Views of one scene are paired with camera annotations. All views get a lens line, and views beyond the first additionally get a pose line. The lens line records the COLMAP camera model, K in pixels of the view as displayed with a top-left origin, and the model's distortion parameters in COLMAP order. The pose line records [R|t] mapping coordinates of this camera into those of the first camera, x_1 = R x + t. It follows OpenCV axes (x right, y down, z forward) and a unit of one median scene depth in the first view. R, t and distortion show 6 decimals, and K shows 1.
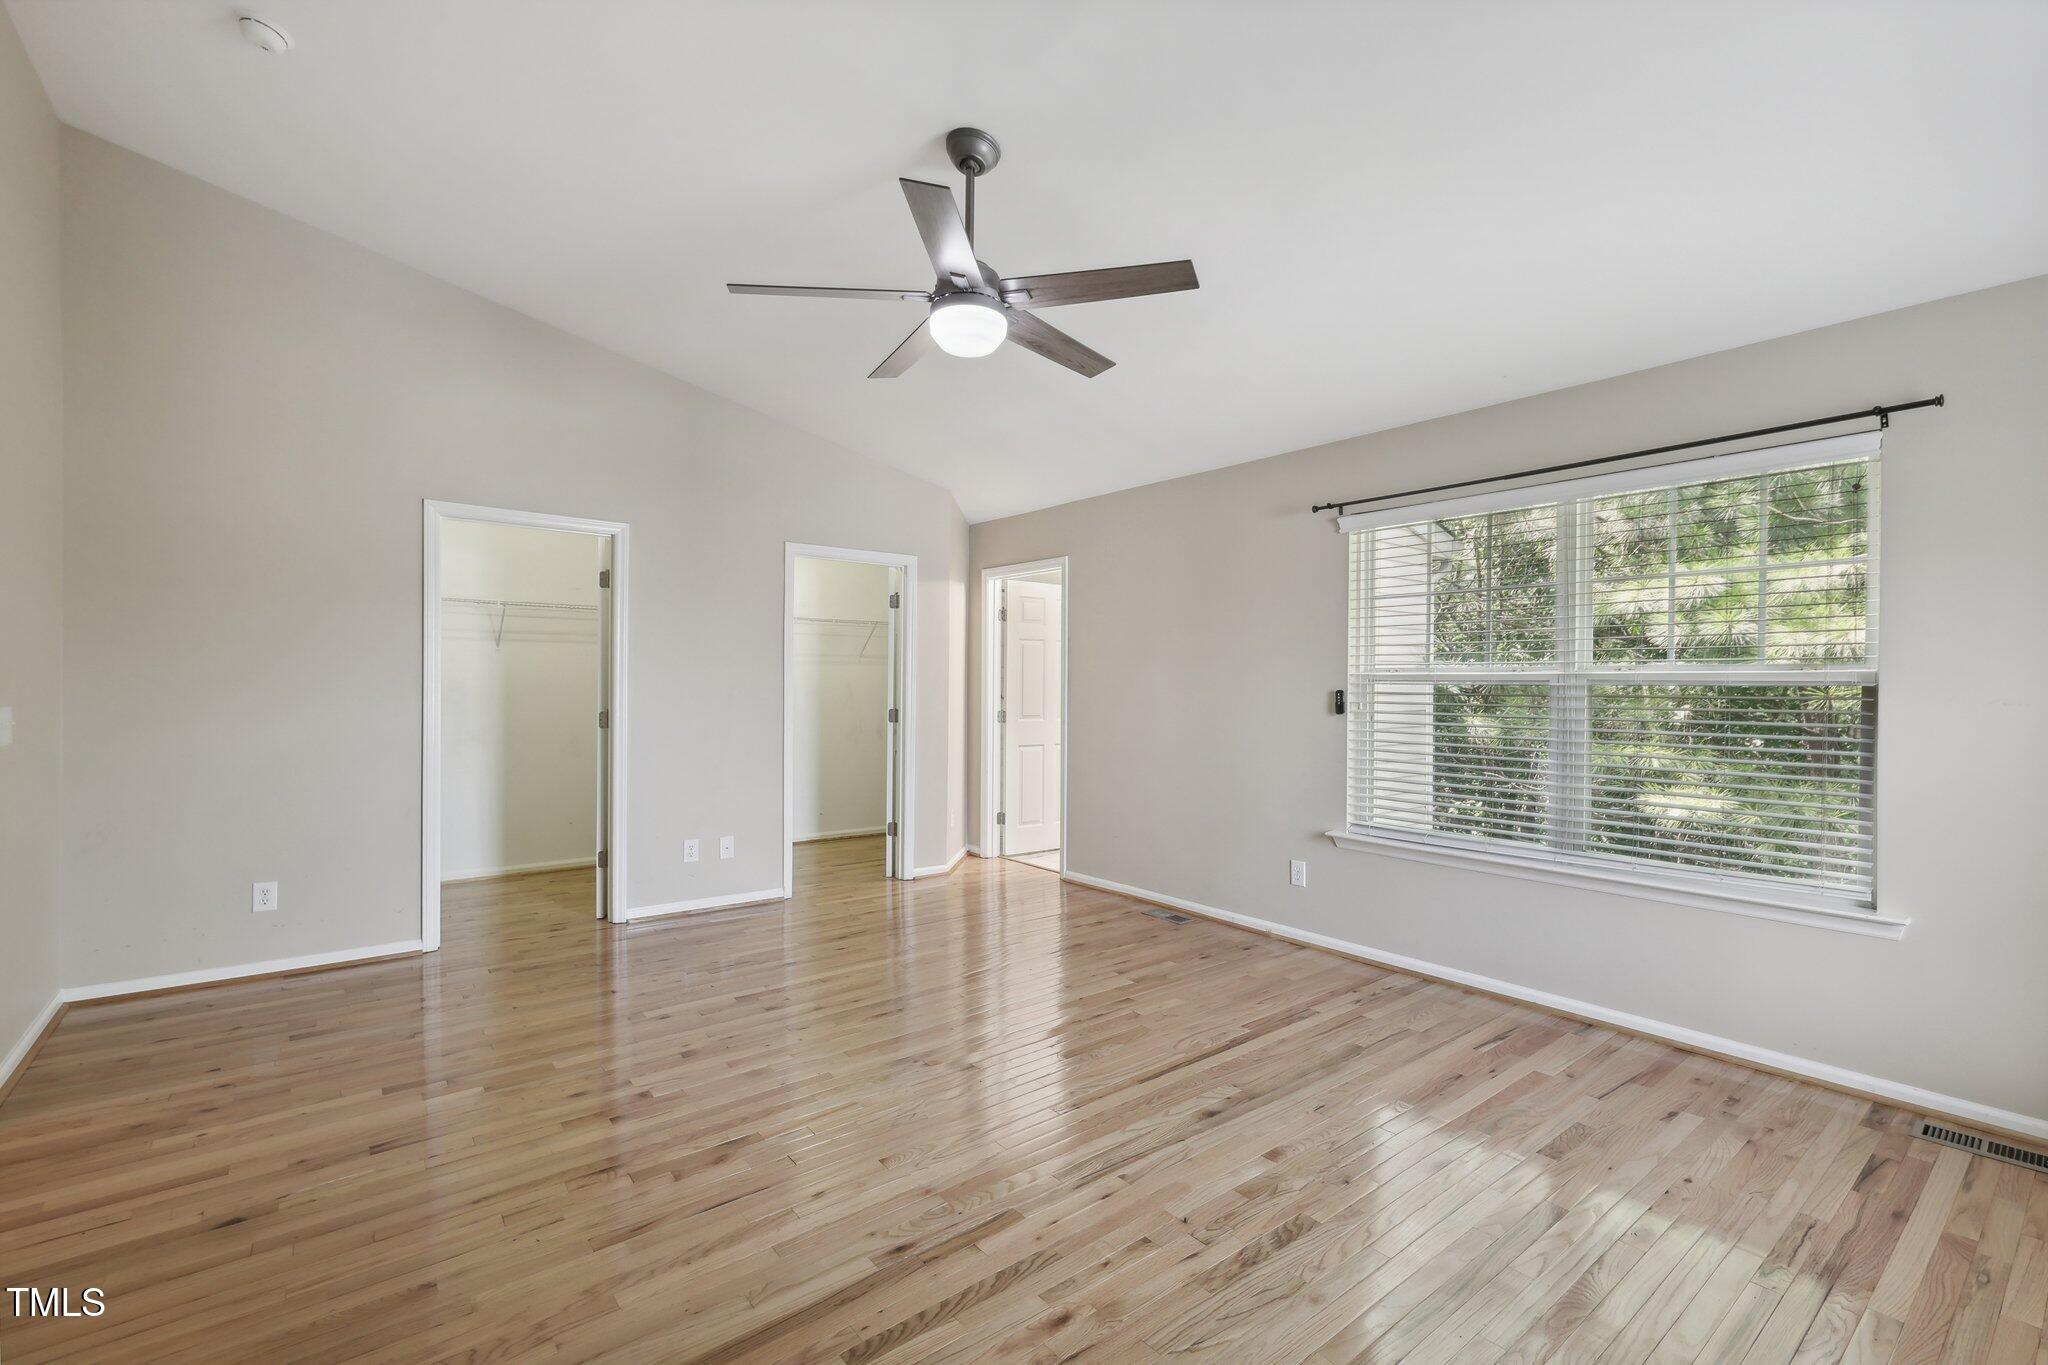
lens RADIAL K [[893.8, 0, 1024.0], [0, 893.8, 682.5], [0, 0, 1]] dist [0.000104, -0.000088]
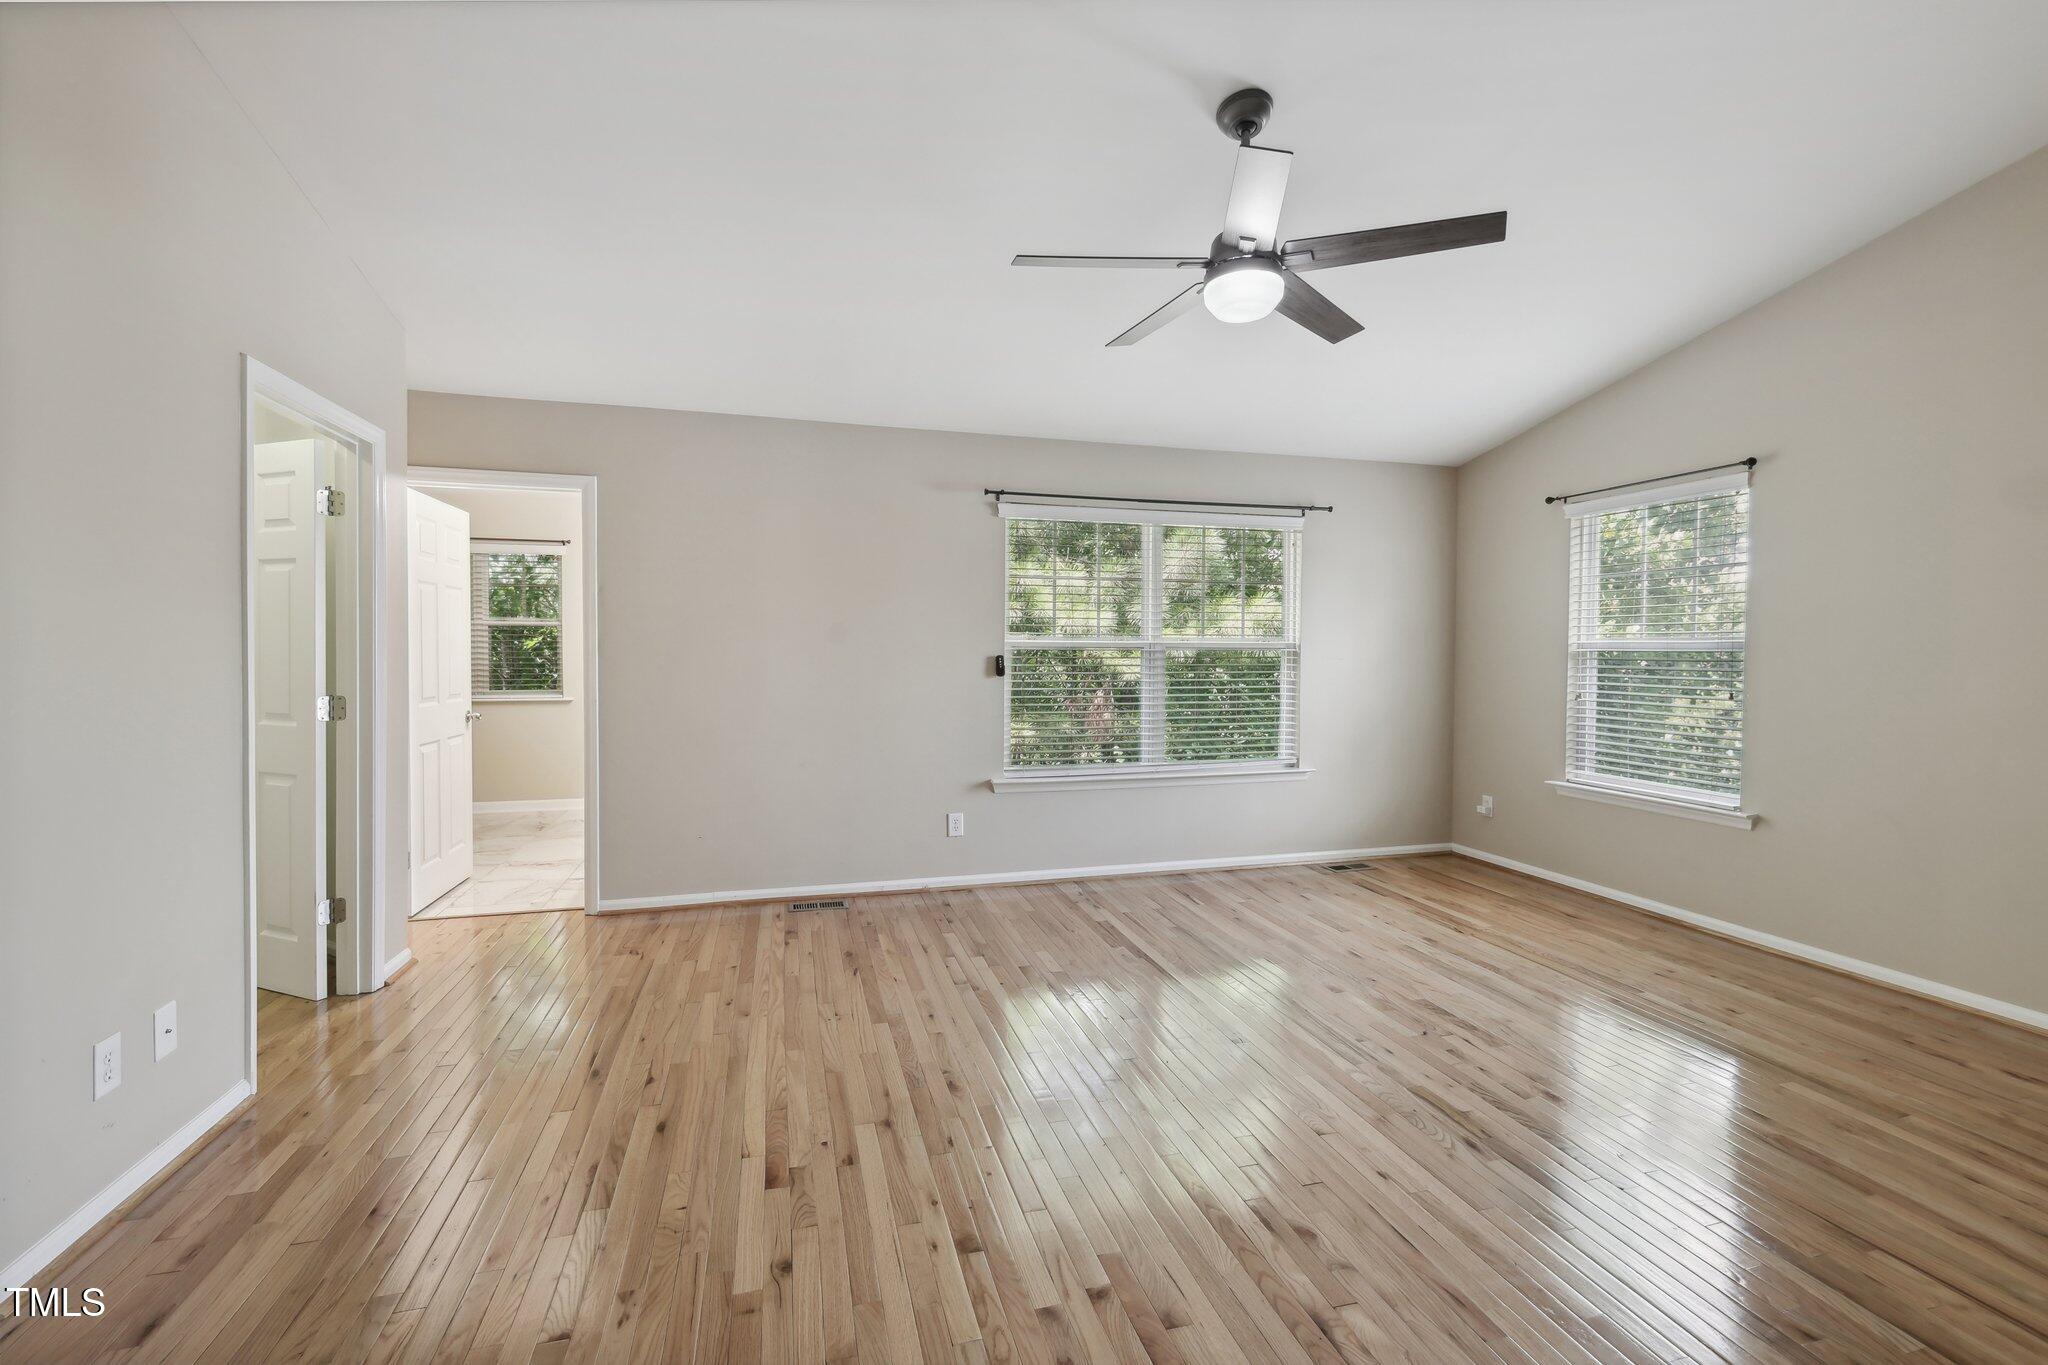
lens RADIAL K [[890.9, 0, 1022.1], [0, 890.9, 669.3], [0, 0, 1]] dist [0.001128, 0.000246]
pose [[0.377234, -0.023354, 0.925823, -0.833458], [-0.001215, 0.999669, 0.025712, -0.003611], [-0.926117, -0.010824, 0.377081, 0.658835]]
